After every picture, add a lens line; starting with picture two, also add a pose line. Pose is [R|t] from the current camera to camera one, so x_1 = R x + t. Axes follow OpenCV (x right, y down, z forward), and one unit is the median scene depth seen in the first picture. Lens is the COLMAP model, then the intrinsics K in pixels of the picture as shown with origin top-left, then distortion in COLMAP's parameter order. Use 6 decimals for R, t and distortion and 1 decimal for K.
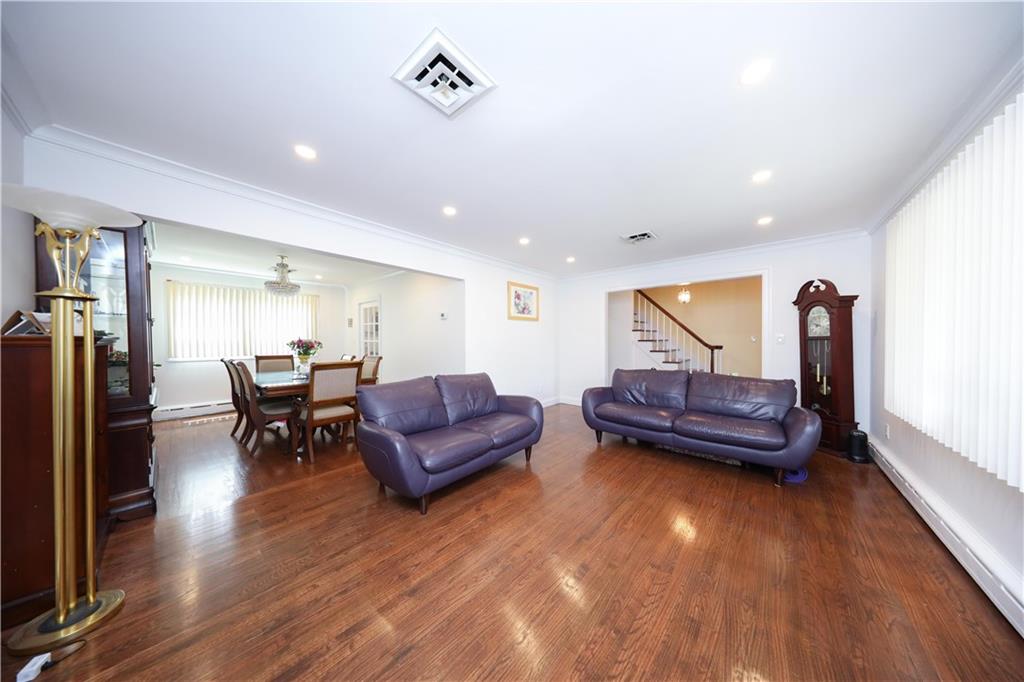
lens RADIAL K [[300.6, 0, 519.2], [0, 300.6, 344.0], [0, 0, 1]] dist [0.000080, -0.000049]
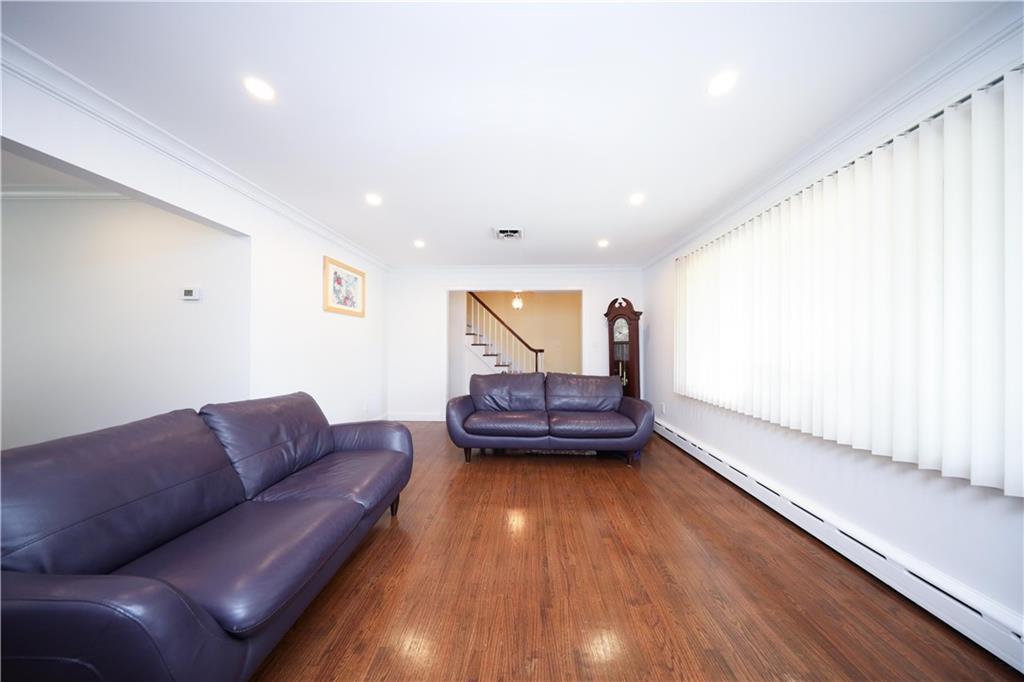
lens RADIAL K [[300.6, 0, 519.2], [0, 300.6, 344.0], [0, 0, 1]] dist [0.000080, -0.000049]
pose [[0.777050, 0.011638, 0.629331, -0.159403], [0.001019, 0.999804, -0.019748, 0.010603], [-0.629437, 0.015987, 0.776887, 0.240825]]
